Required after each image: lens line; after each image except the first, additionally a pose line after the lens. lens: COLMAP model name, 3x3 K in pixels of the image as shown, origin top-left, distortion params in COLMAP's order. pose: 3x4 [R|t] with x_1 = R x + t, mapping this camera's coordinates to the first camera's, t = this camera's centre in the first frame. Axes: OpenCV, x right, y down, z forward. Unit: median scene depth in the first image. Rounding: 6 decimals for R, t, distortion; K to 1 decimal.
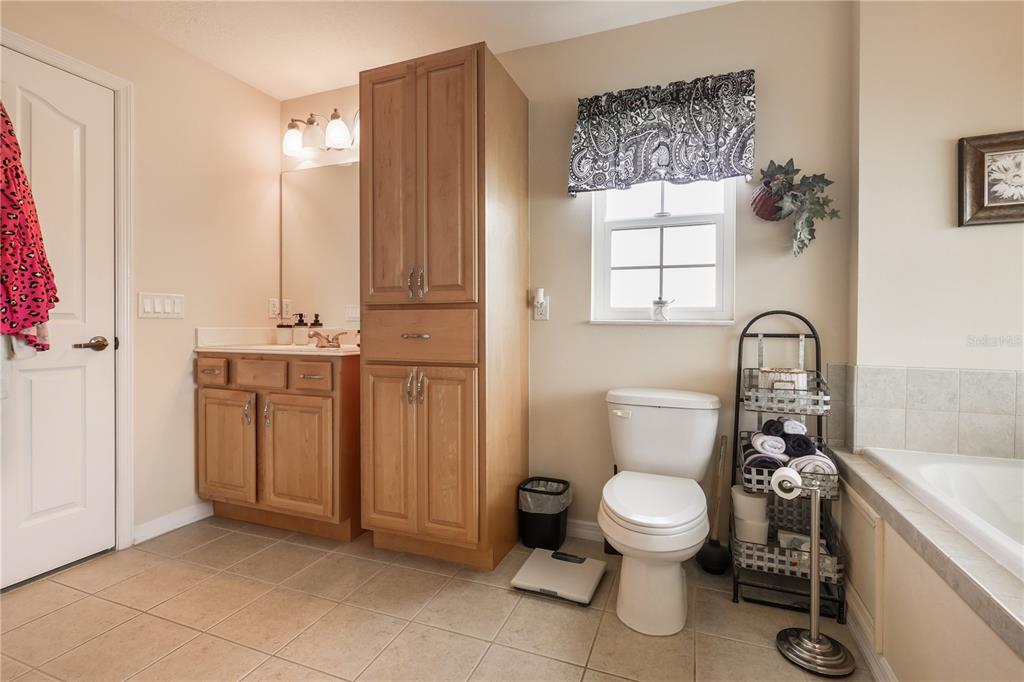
lens RADIAL K [[478.3, 0, 511.4], [0, 478.3, 345.6], [0, 0, 1]] dist [-0.003145, -0.000132]
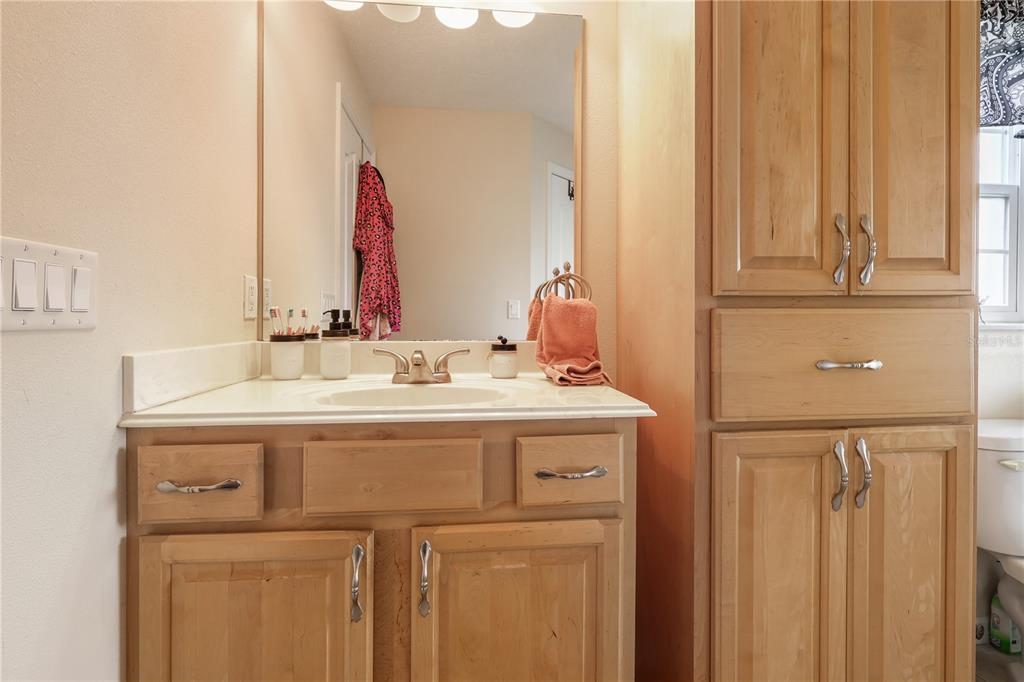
lens RADIAL K [[490.3, 0, 508.8], [0, 490.3, 332.1], [0, 0, 1]] dist [-0.002204, -0.000723]
pose [[0.893314, -0.017067, 0.449109, -0.602449], [0.021083, 0.999770, -0.003943, -0.048314], [-0.448938, 0.012991, 0.893468, 0.609380]]
